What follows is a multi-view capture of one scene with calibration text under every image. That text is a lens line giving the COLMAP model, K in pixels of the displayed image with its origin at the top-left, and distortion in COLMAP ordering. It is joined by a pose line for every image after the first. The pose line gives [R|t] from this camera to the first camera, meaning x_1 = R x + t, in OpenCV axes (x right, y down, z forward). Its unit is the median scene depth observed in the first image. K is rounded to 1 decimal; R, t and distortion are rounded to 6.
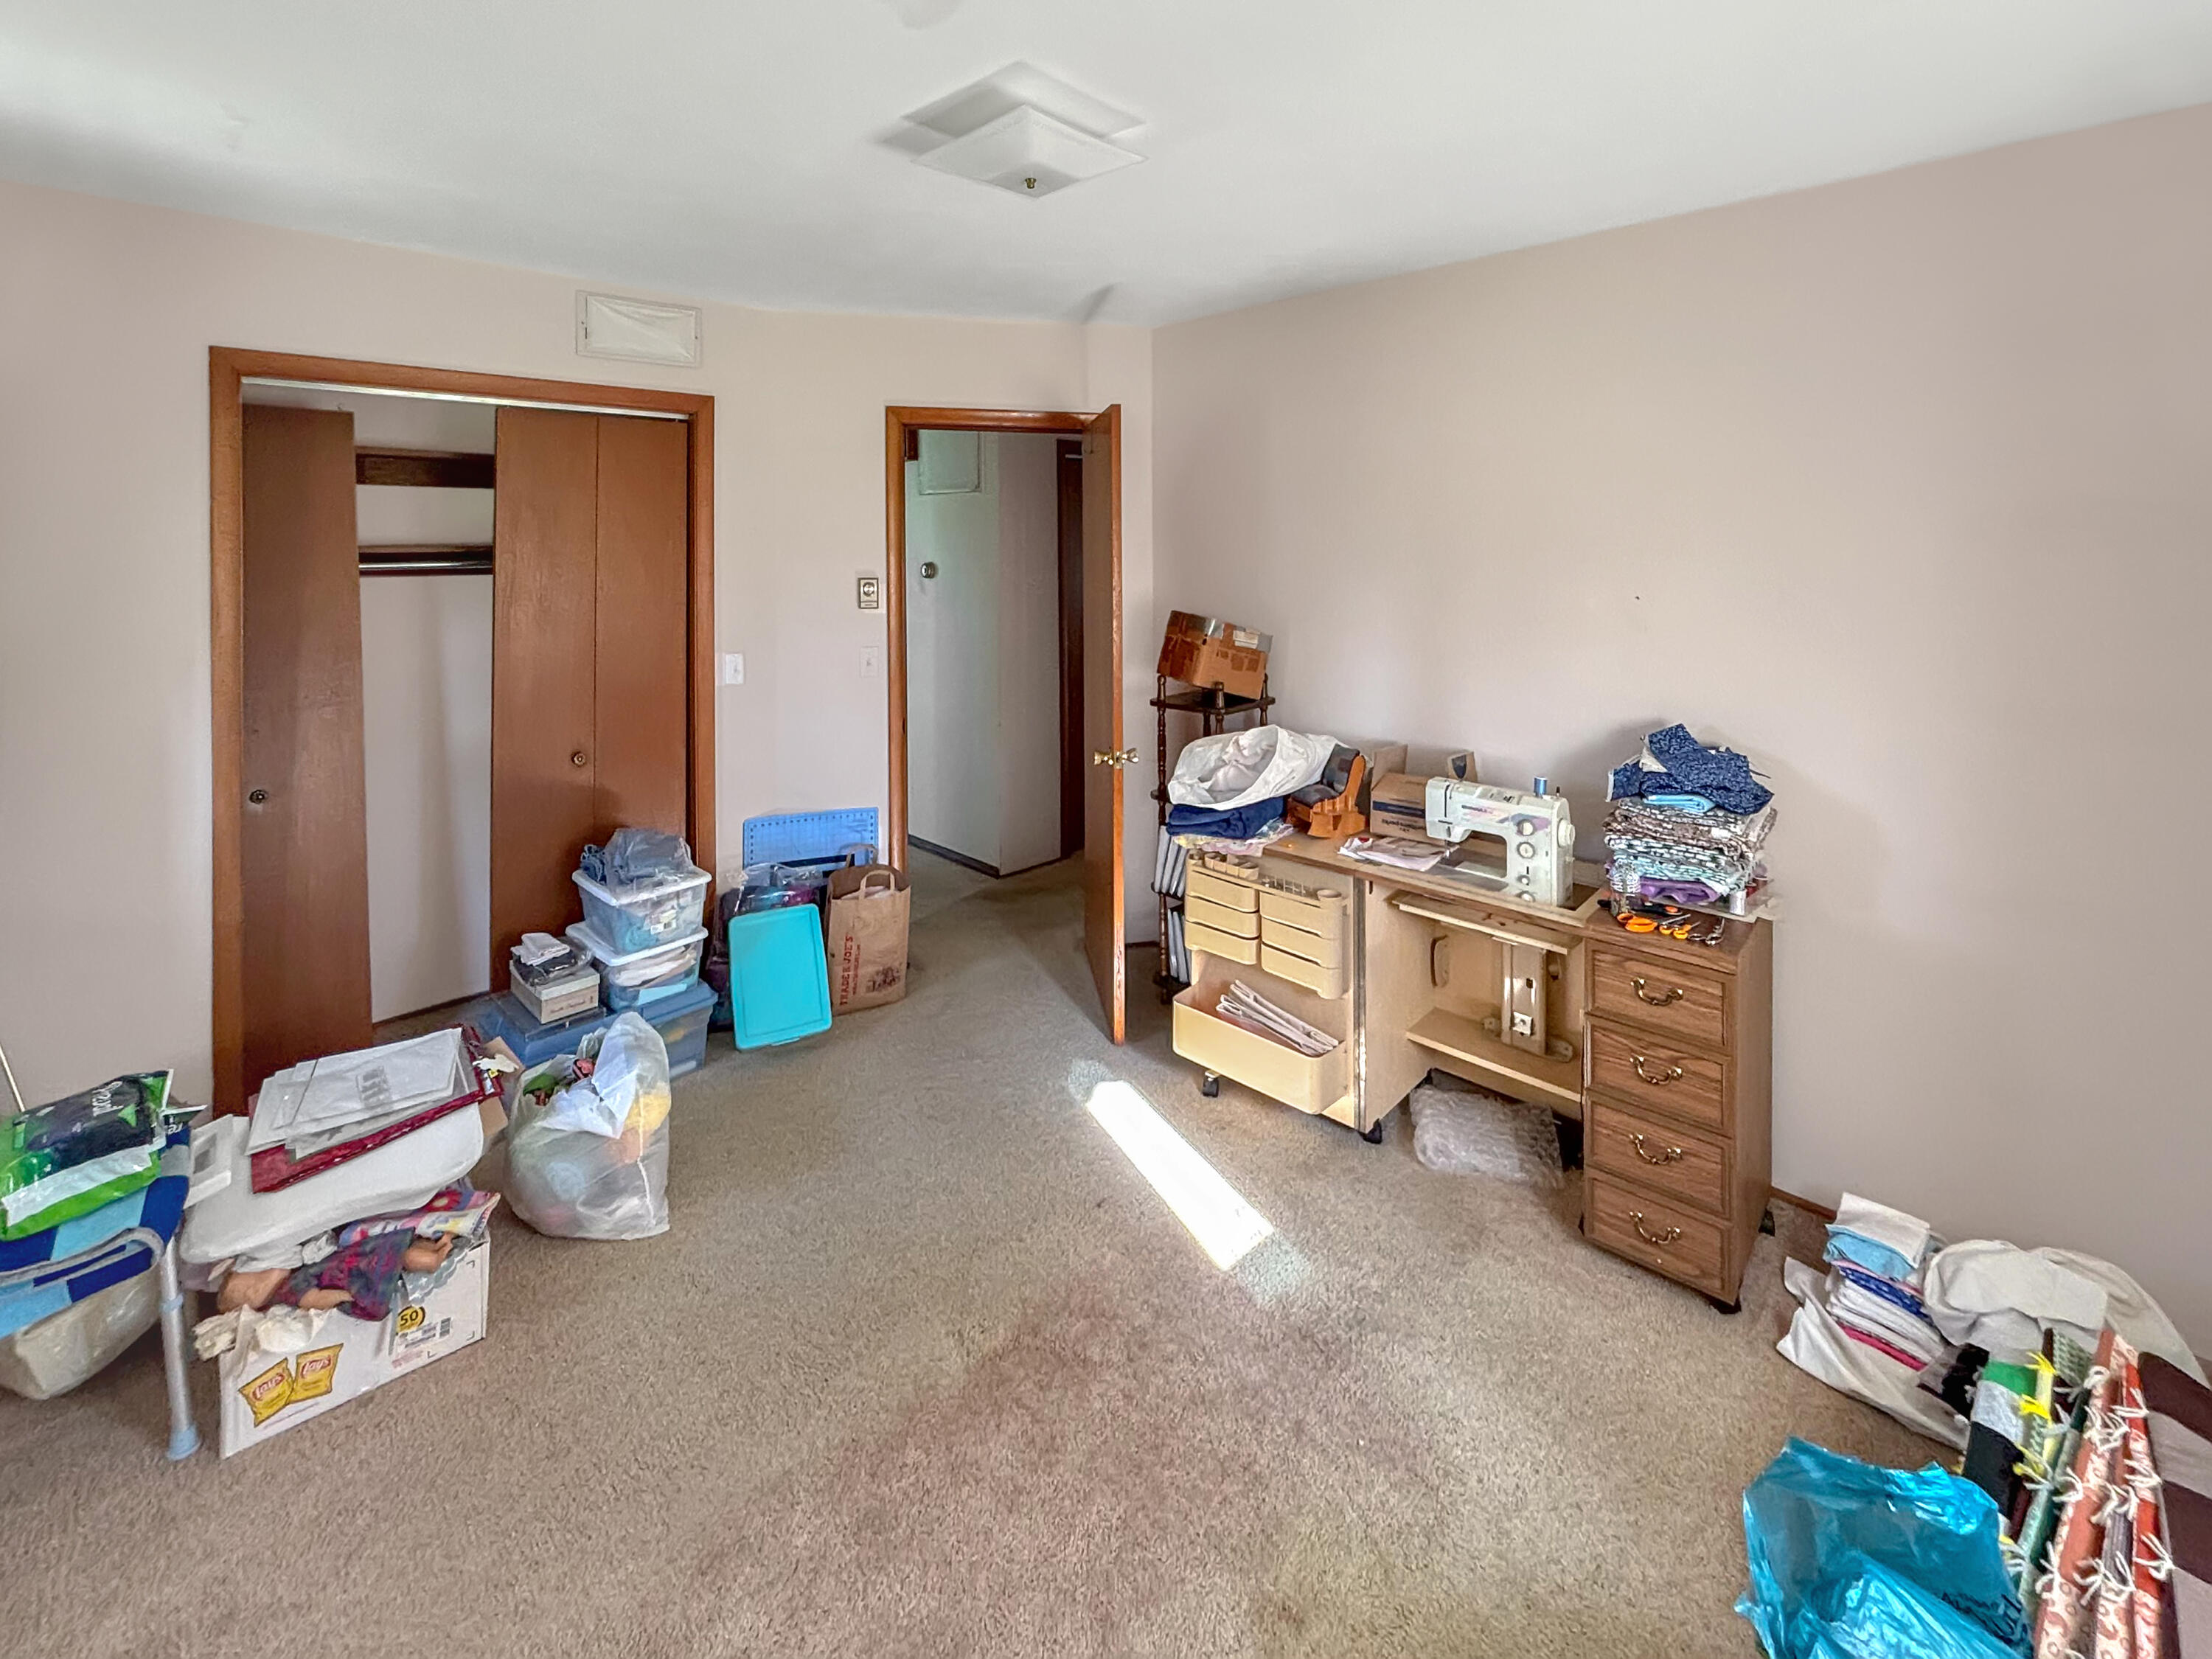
lens RADIAL K [[960.8, 0, 1115.6], [0, 960.8, 789.3], [0, 0, 1]] dist [-0.003057, 0.000379]
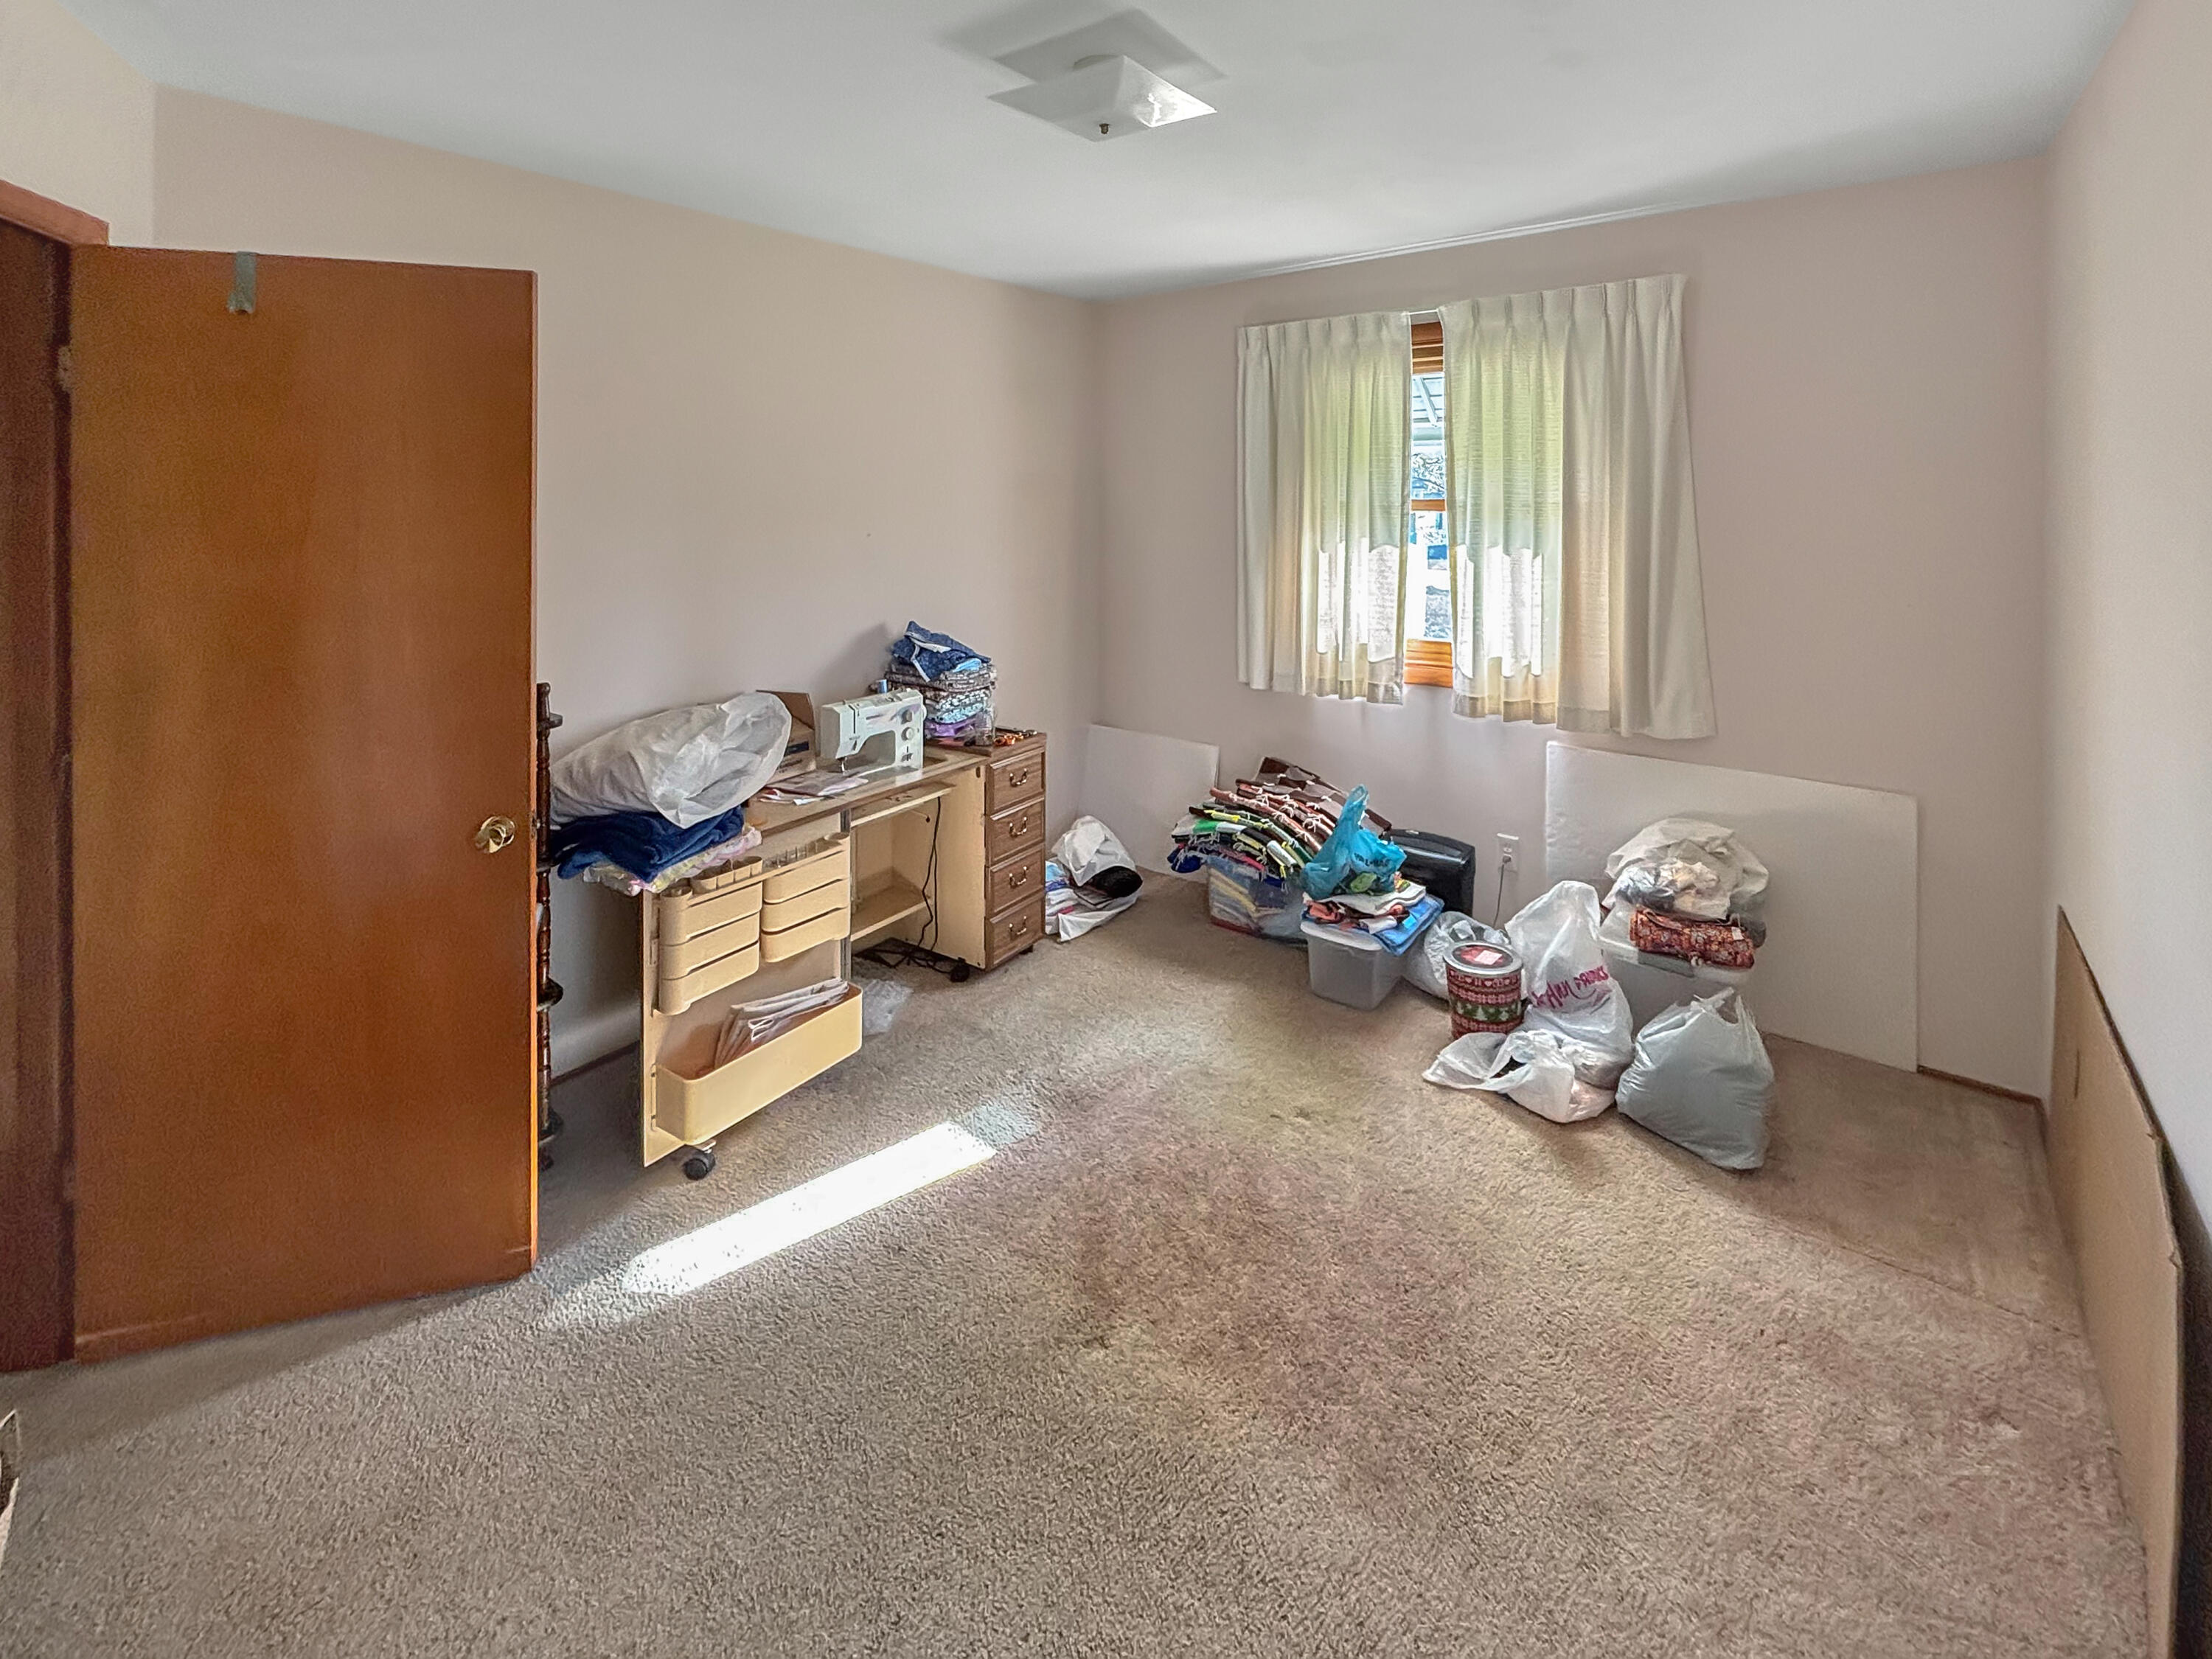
lens RADIAL K [[960.8, 0, 1115.6], [0, 960.8, 789.3], [0, 0, 1]] dist [-0.003057, 0.000379]
pose [[-0.157558, -0.283687, 0.945884, -0.832639], [0.247389, 0.915965, 0.315922, -0.200613], [-0.956020, 0.283777, -0.074137, 0.820568]]
